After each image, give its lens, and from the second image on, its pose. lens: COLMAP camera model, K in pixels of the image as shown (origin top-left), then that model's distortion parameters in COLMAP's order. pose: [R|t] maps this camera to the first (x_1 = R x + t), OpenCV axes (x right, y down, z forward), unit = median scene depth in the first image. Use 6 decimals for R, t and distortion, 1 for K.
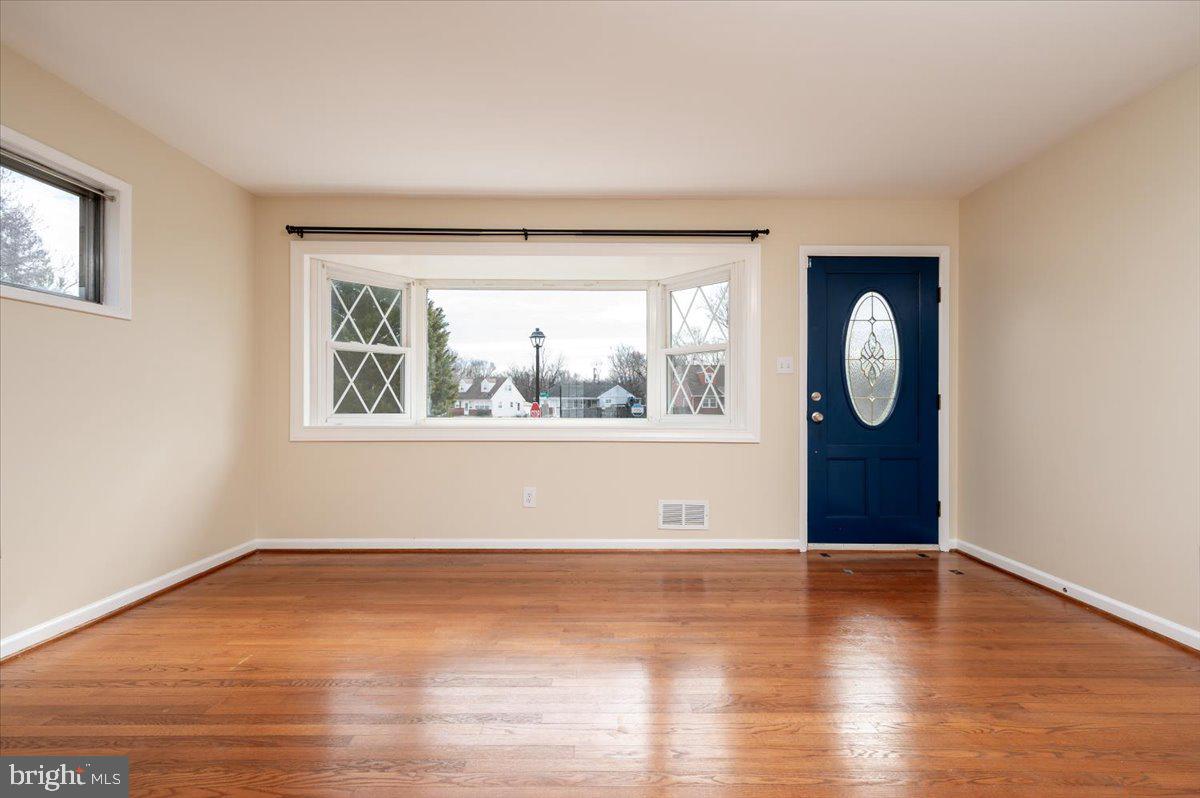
lens RADIAL K [[529.4, 0, 592.9], [0, 529.4, 408.1], [0, 0, 1]] dist [-0.002358, -0.000584]
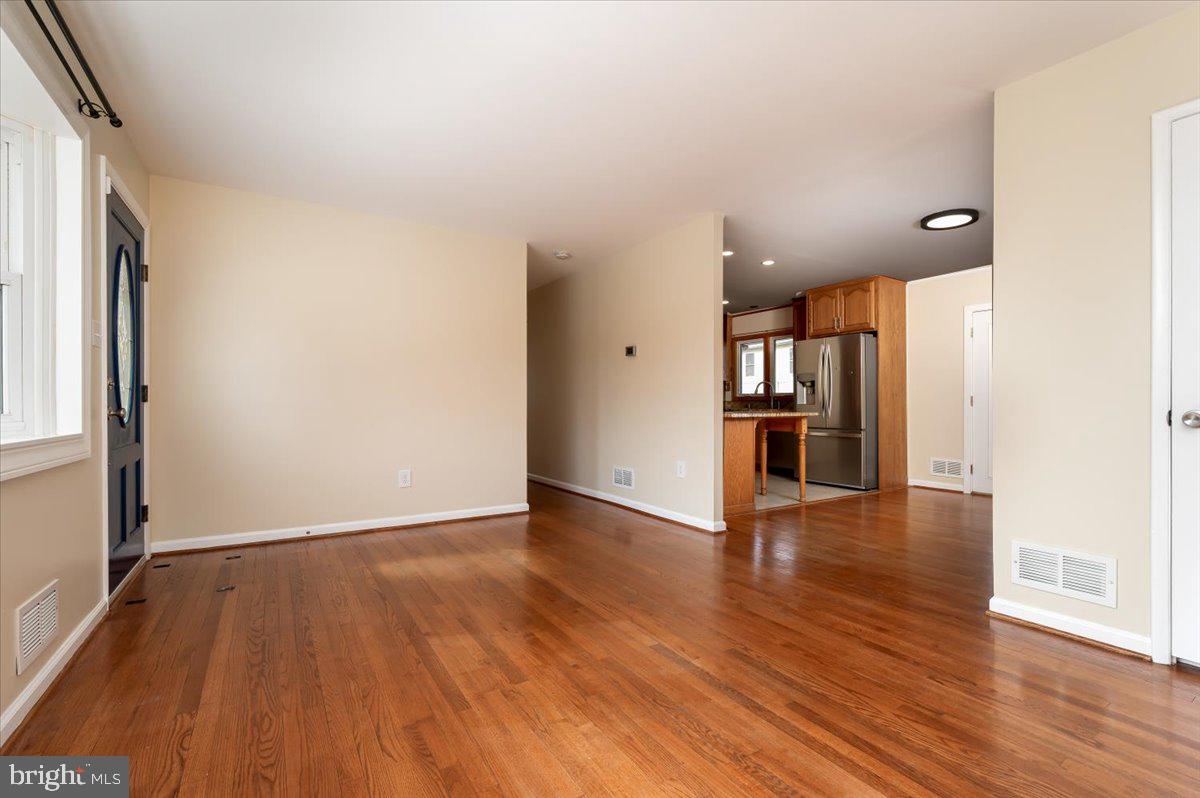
lens RADIAL K [[529.4, 0, 603.5], [0, 529.4, 404.1], [0, 0, 1]] dist [-0.002358, -0.000584]
pose [[-0.544610, -0.002965, 0.838684, -0.506097], [0.004200, 0.999972, 0.006262, 0.004421], [-0.838679, 0.006933, -0.544582, 0.832736]]
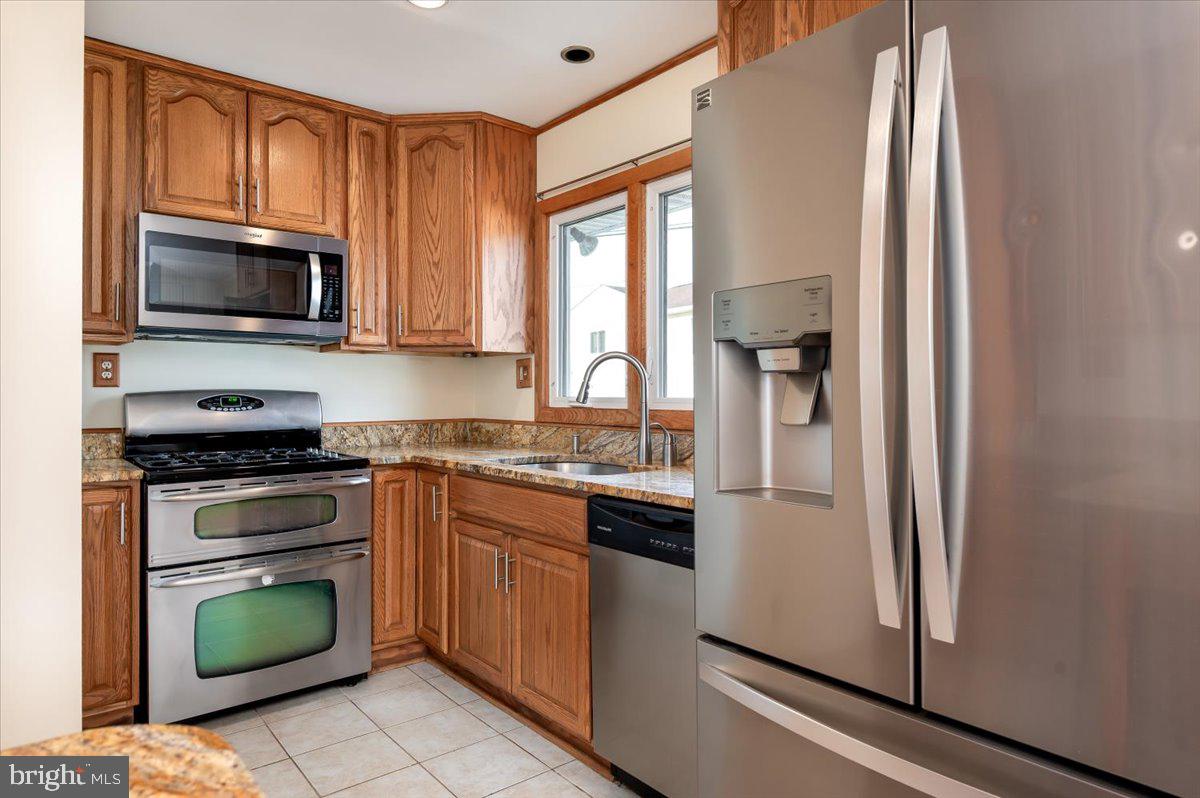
lens RADIAL K [[711.6, 0, 602.0], [0, 711.6, 391.6], [0, 0, 1]] dist [-0.009871, 0.004352]
pose [[-0.634068, -0.002023, 0.773275, 0.388546], [0.003282, 0.999981, 0.005307, -0.035043], [-0.773270, 0.005903, -0.634049, -0.409135]]
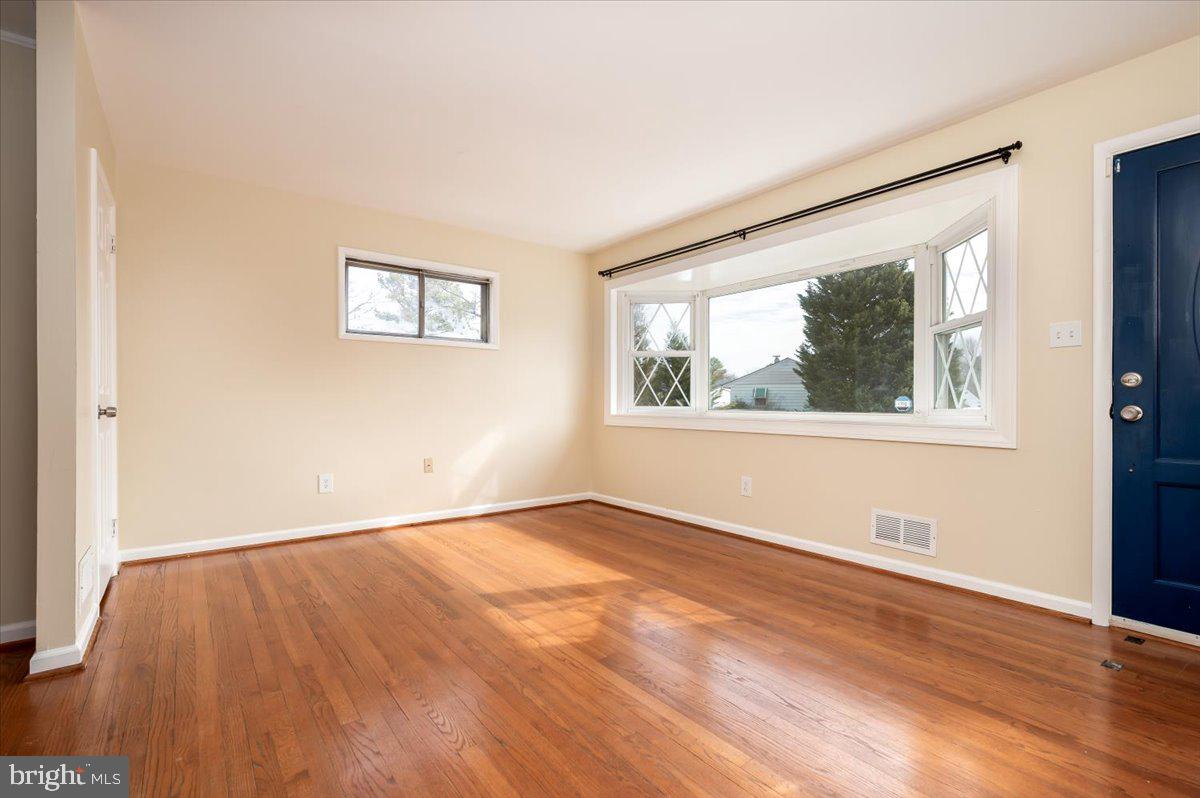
lens RADIAL K [[529.4, 0, 603.3], [0, 529.4, 405.1], [0, 0, 1]] dist [-0.002358, -0.000584]
pose [[0.616179, 0.001209, -0.787605, 0.526893], [-0.006256, 0.999975, -0.003360, 0.013960], [0.787581, 0.006997, 0.616171, 0.141497]]
